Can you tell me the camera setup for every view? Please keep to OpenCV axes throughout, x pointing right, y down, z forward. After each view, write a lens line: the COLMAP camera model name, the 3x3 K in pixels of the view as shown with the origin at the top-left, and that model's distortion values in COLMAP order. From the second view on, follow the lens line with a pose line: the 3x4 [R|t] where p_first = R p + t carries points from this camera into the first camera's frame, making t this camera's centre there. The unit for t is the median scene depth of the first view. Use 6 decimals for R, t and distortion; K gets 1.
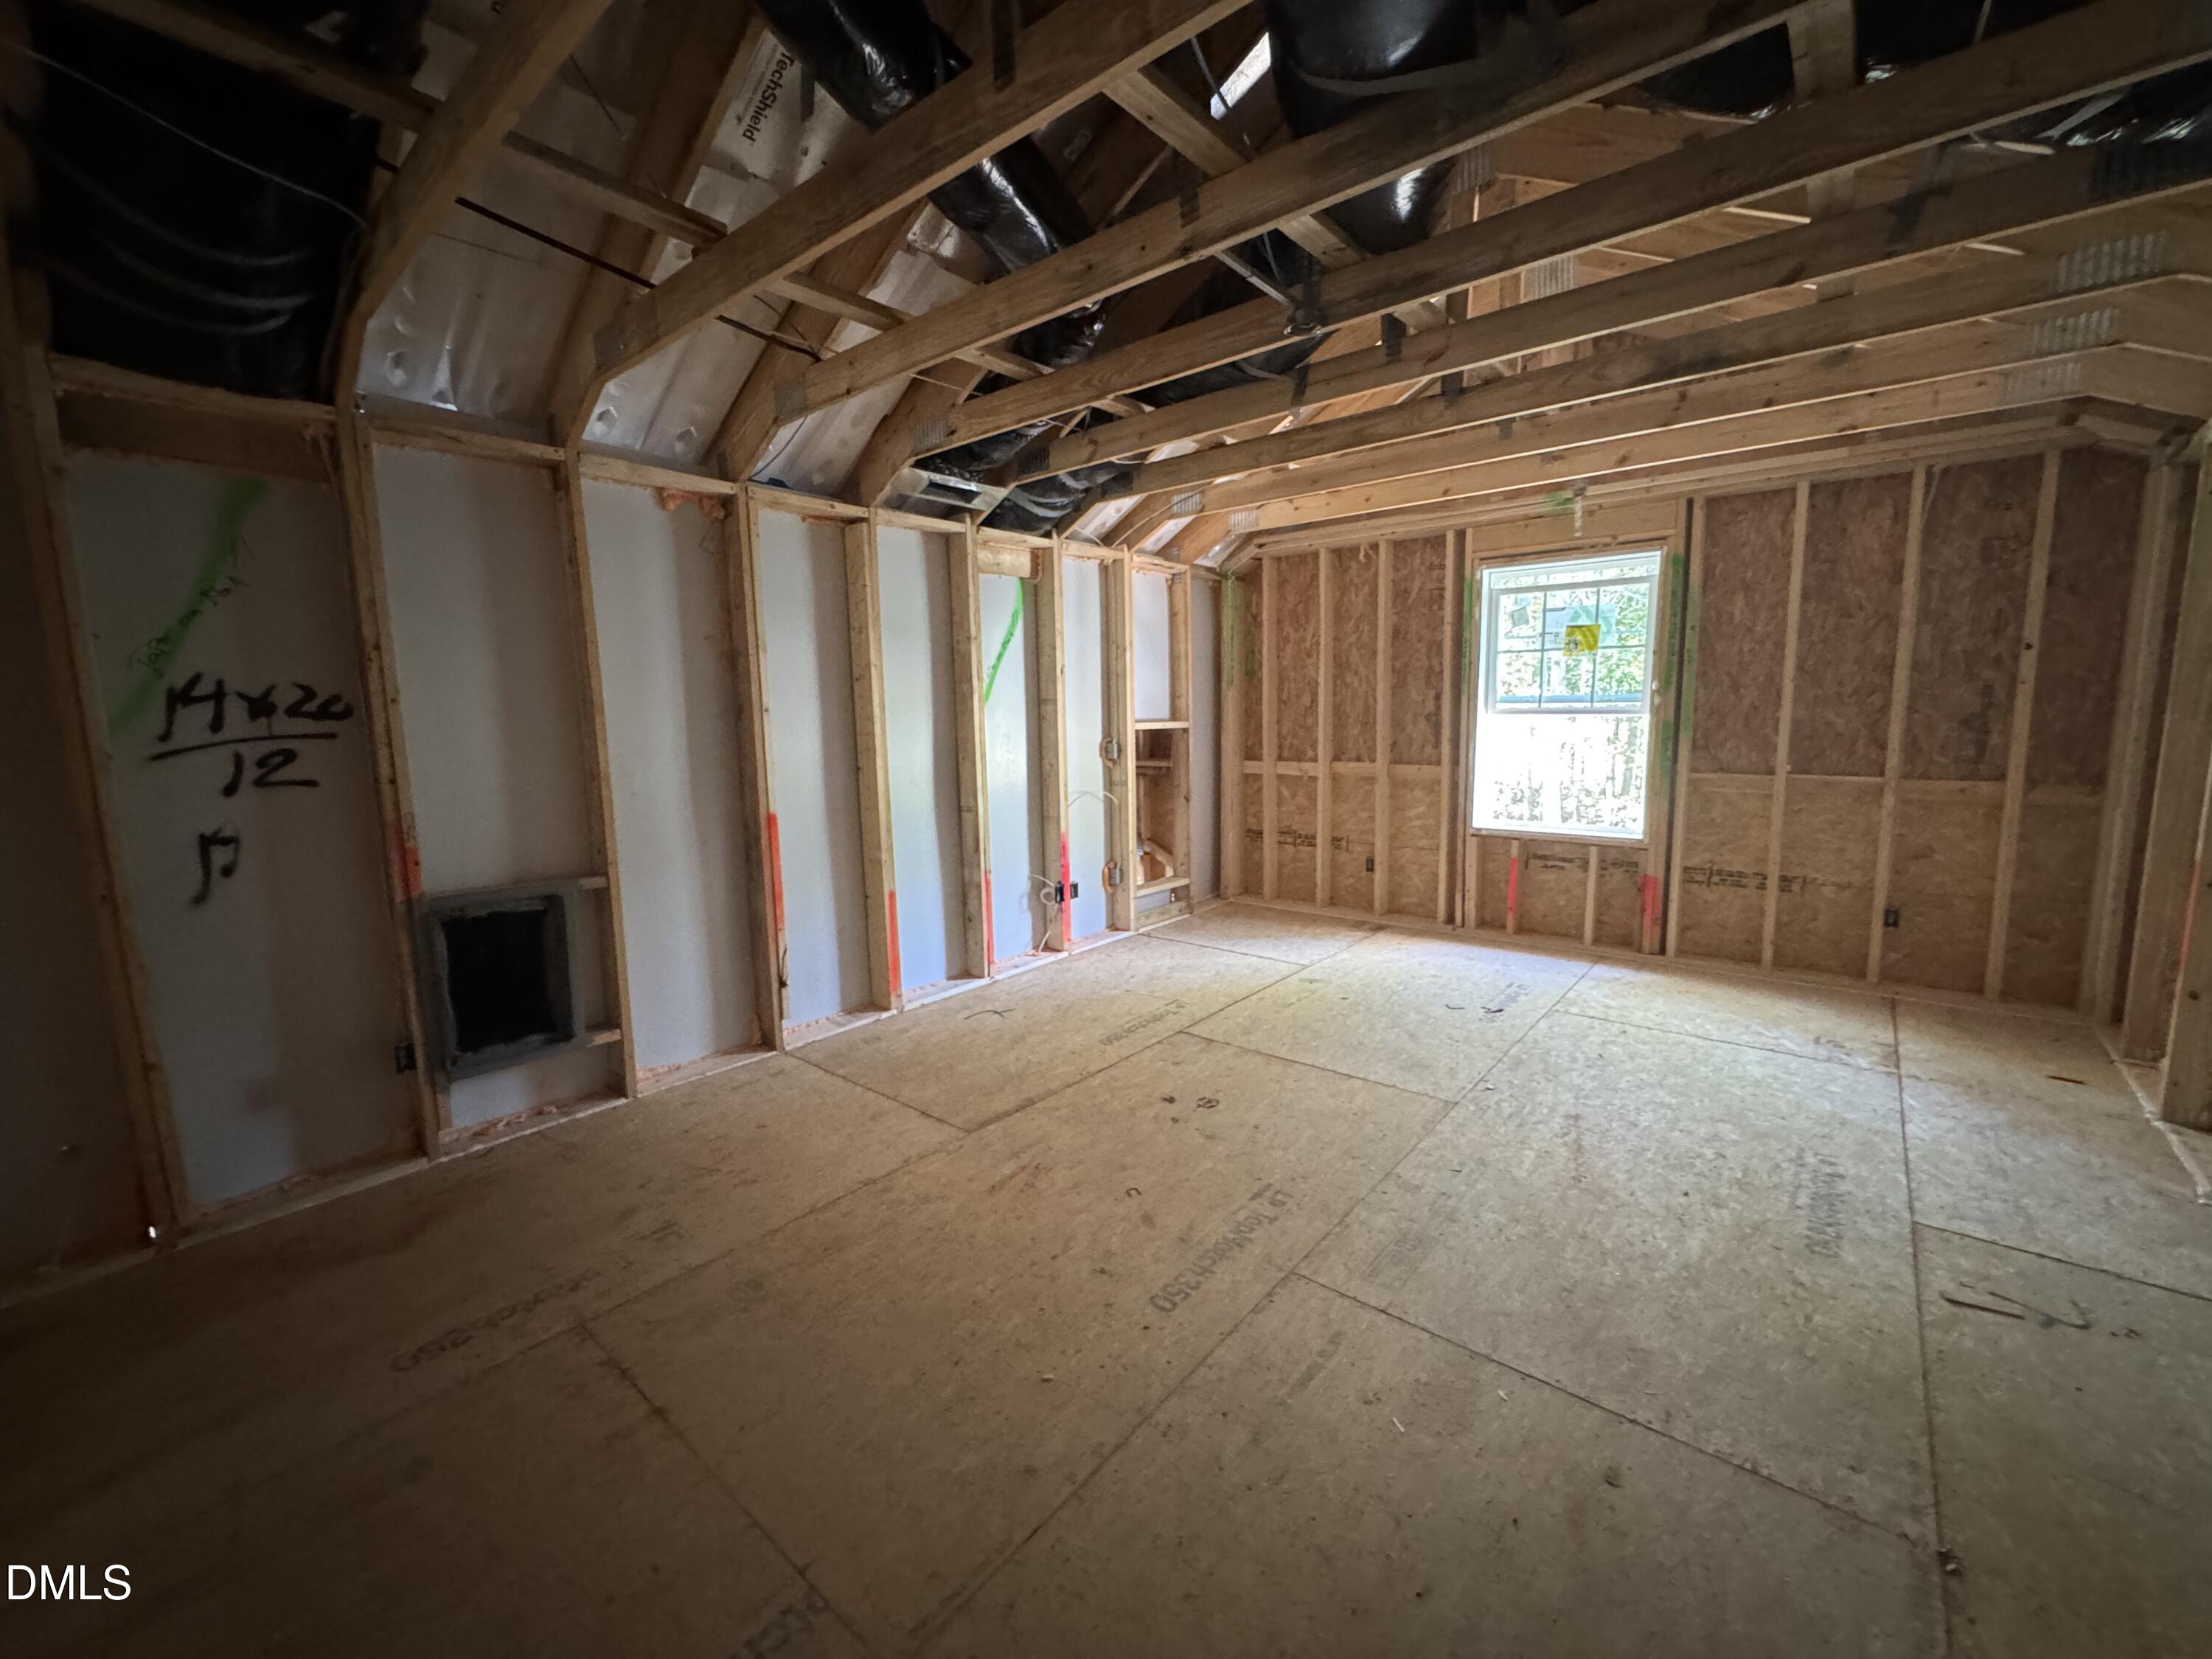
lens RADIAL K [[890.1, 0, 1109.0], [0, 890.1, 823.5], [0, 0, 1]] dist [-0.013976, -0.000015]
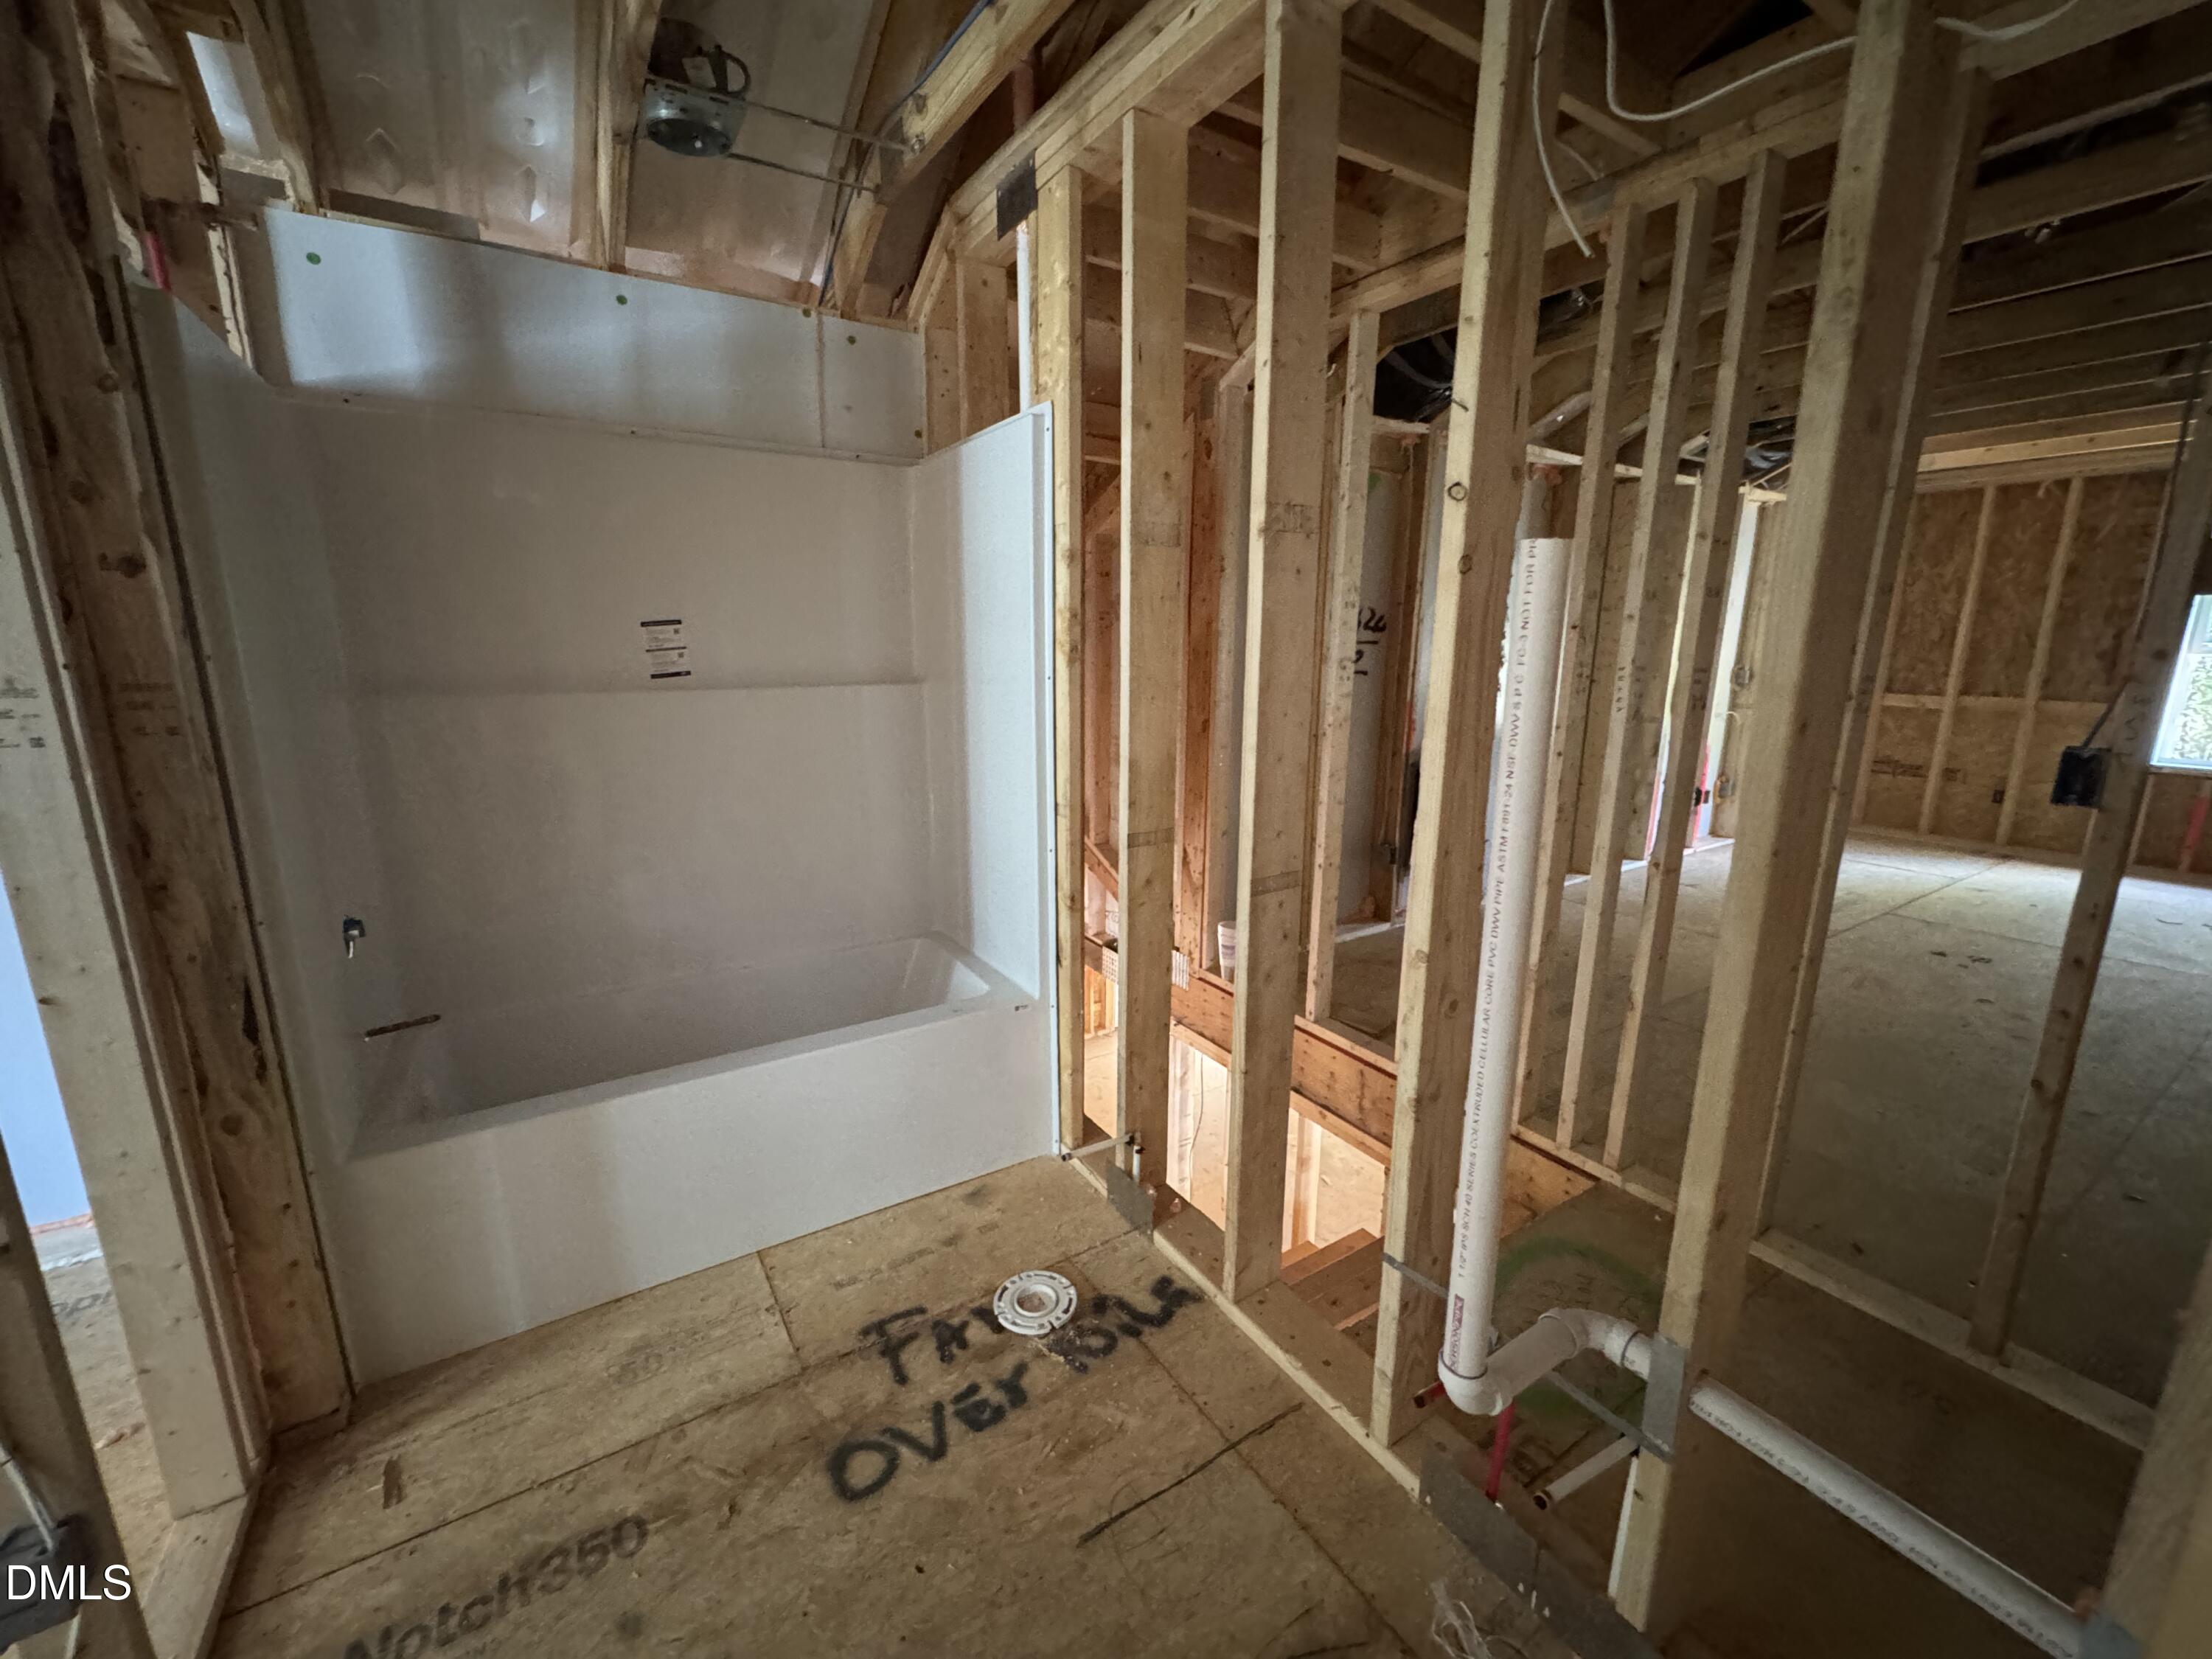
lens RADIAL K [[890.1, 0, 1091.7], [0, 890.1, 824.1], [0, 0, 1]] dist [-0.013976, -0.000015]
pose [[0.949120, 0.083913, -0.303530, -0.394317], [-0.059390, 0.994245, 0.089158, 0.049328], [0.309265, -0.066594, 0.948641, -0.298602]]
